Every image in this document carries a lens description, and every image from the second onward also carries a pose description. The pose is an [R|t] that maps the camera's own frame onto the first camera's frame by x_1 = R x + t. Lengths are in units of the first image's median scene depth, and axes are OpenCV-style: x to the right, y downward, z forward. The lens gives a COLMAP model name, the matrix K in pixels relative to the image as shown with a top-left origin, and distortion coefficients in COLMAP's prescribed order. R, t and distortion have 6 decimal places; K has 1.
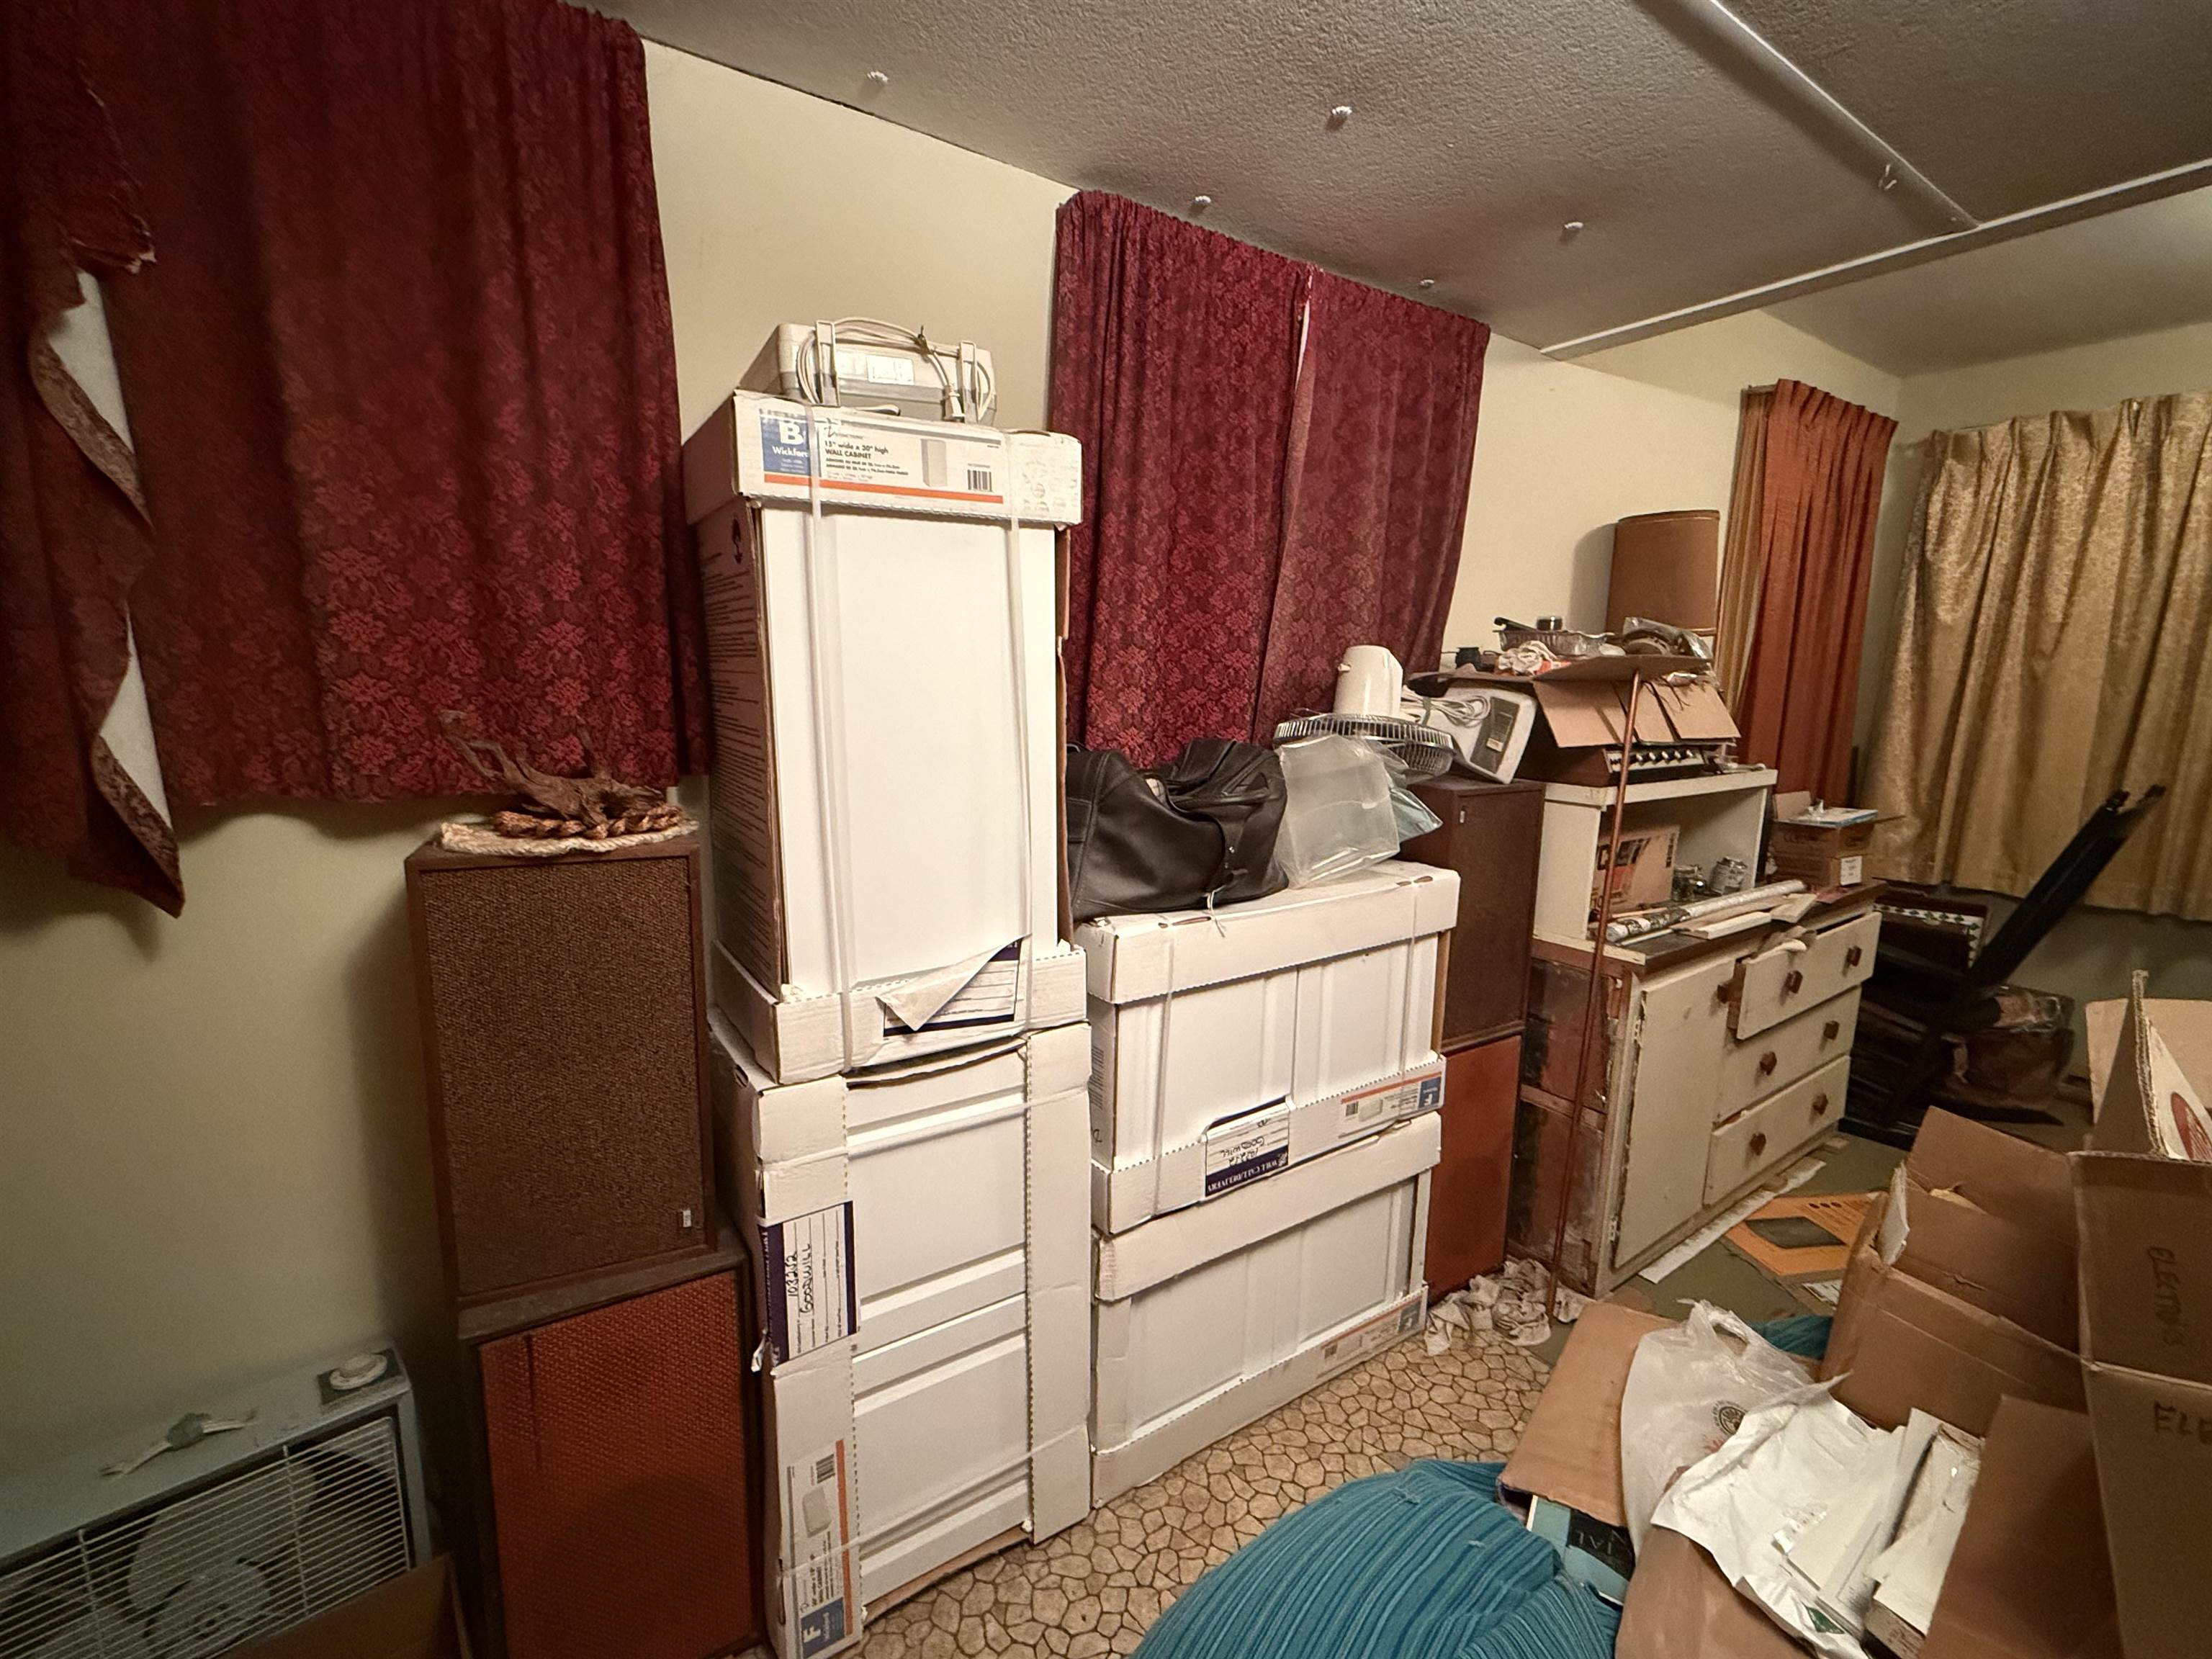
lens RADIAL K [[949.9, 0, 1107.7], [0, 949.9, 832.4], [0, 0, 1]] dist [-0.002444, -0.000007]
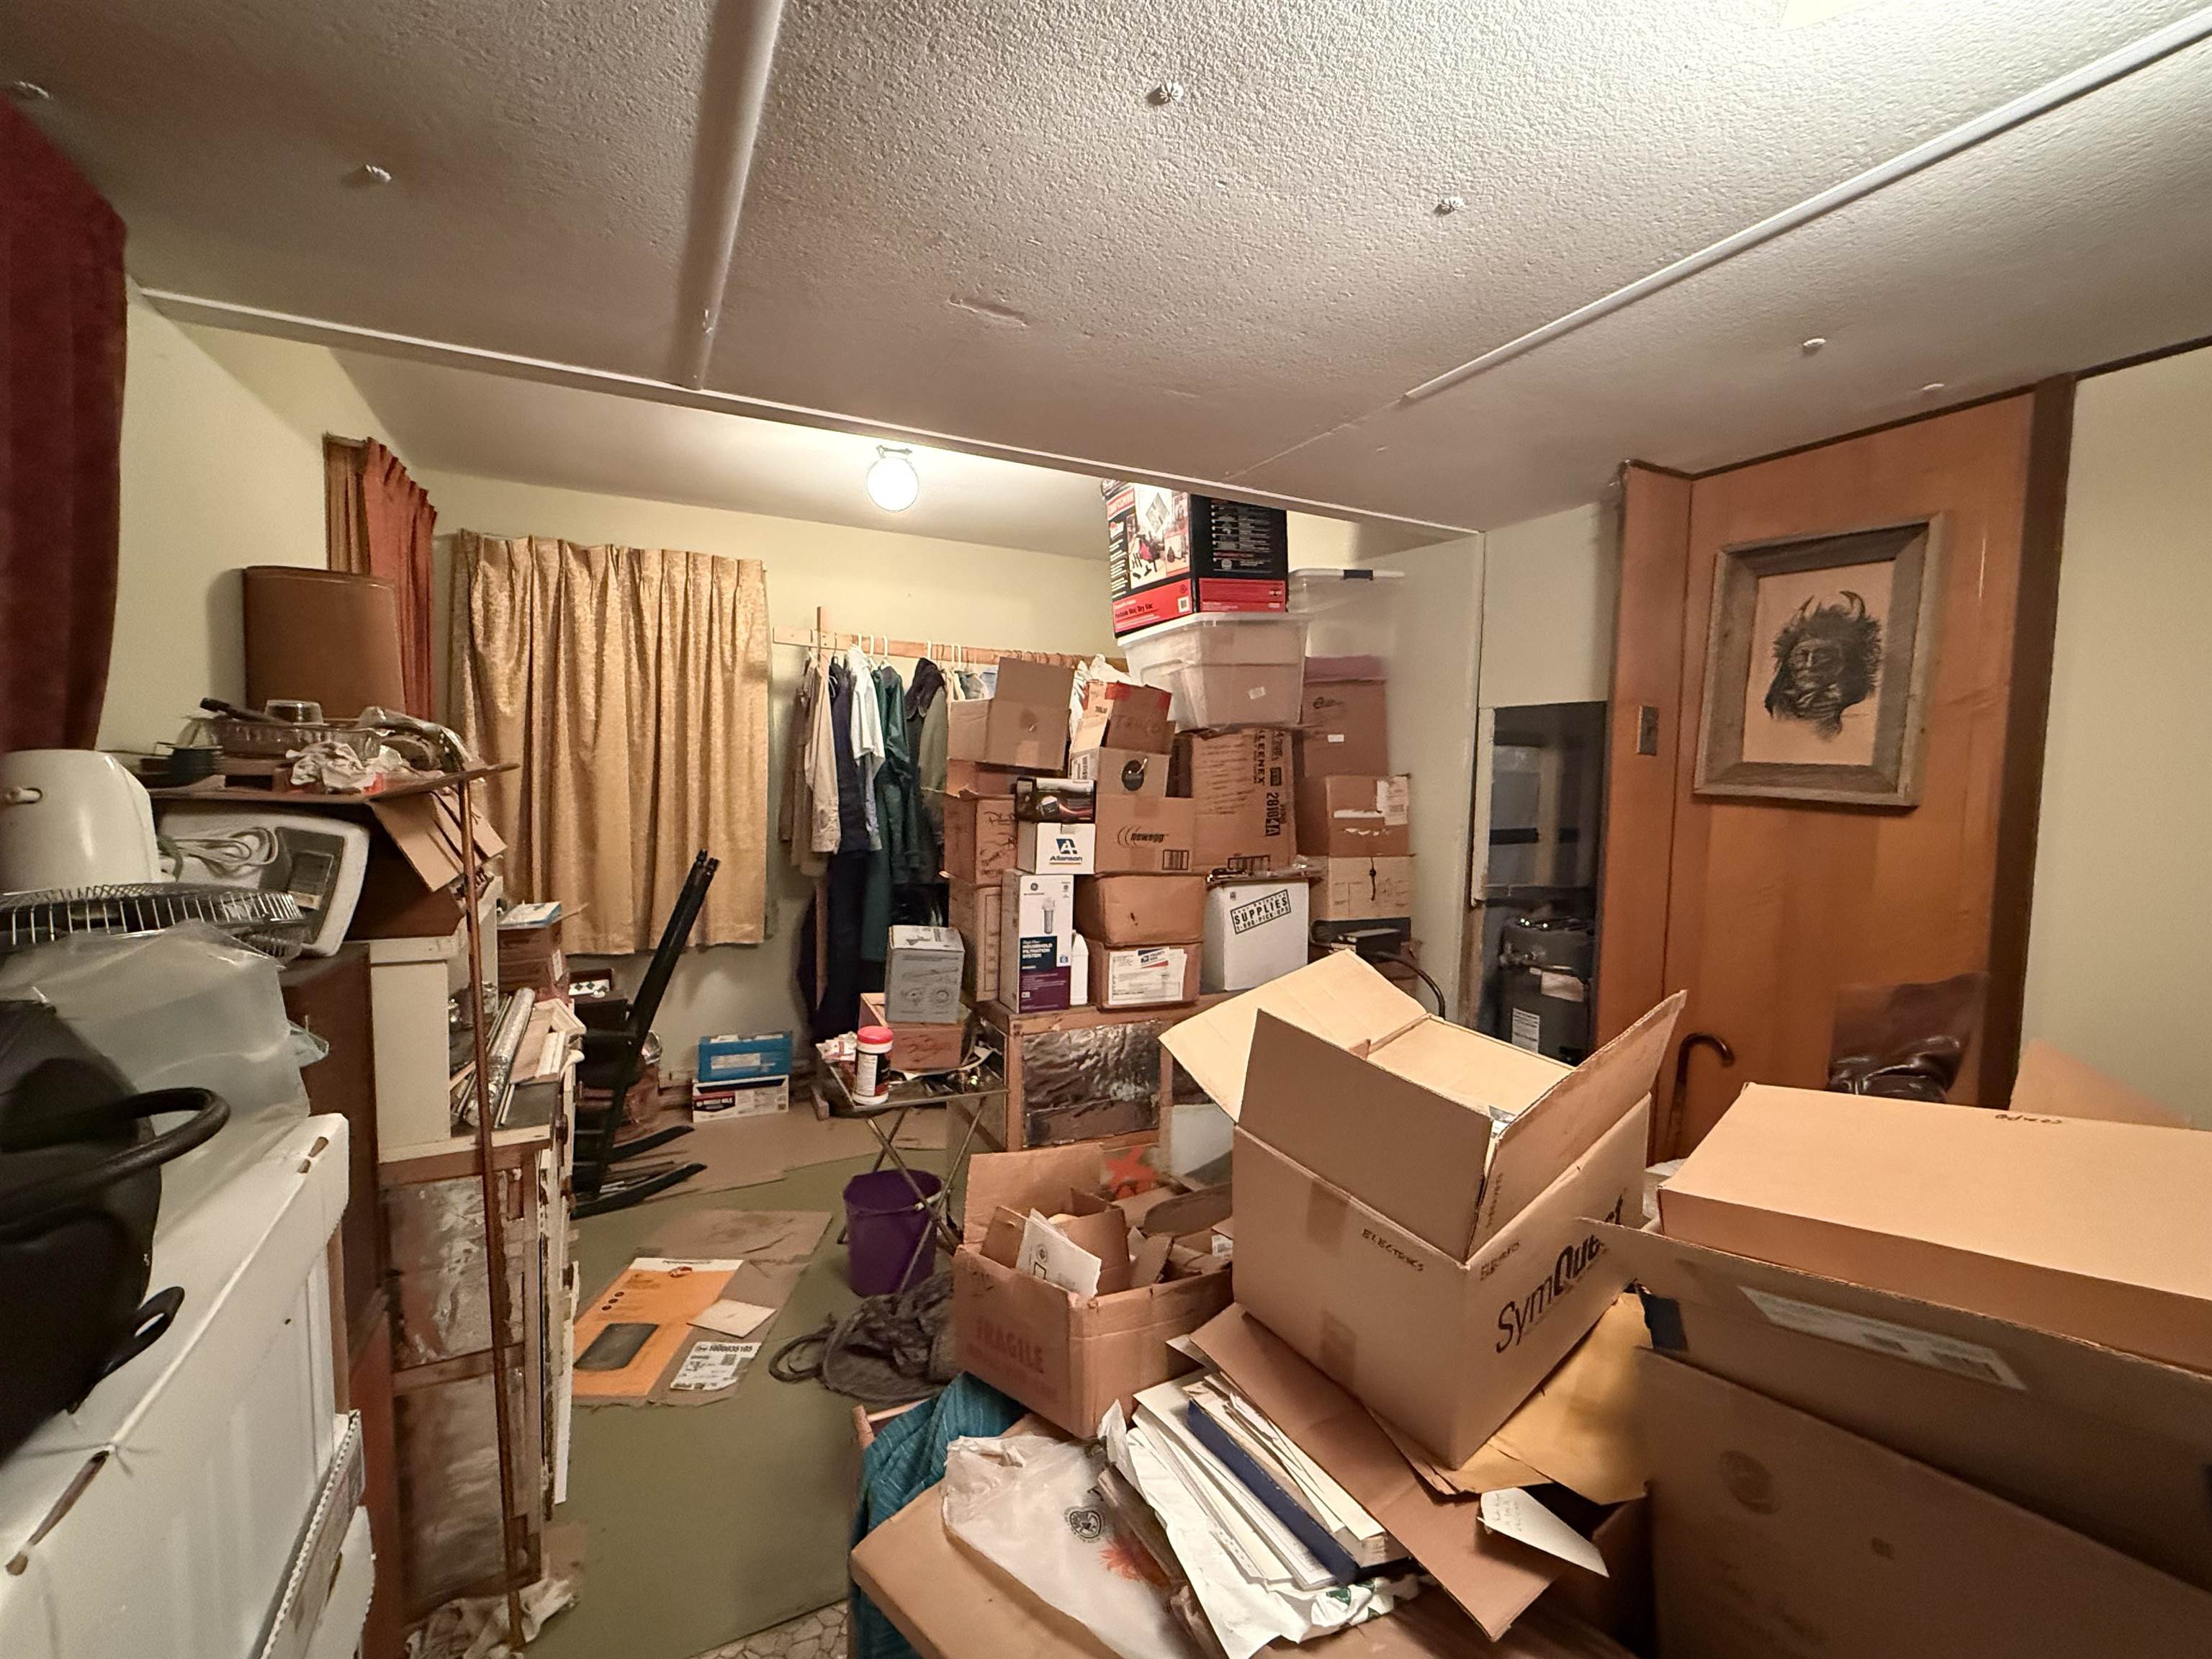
lens RADIAL K [[949.9, 0, 1108.5], [0, 949.9, 833.6], [0, 0, 1]] dist [-0.002444, -0.000007]
pose [[0.125569, -0.080829, 0.988787, -0.101095], [0.148507, 0.986977, 0.061821, -0.061794], [-0.980907, 0.139079, 0.135938, 0.238095]]
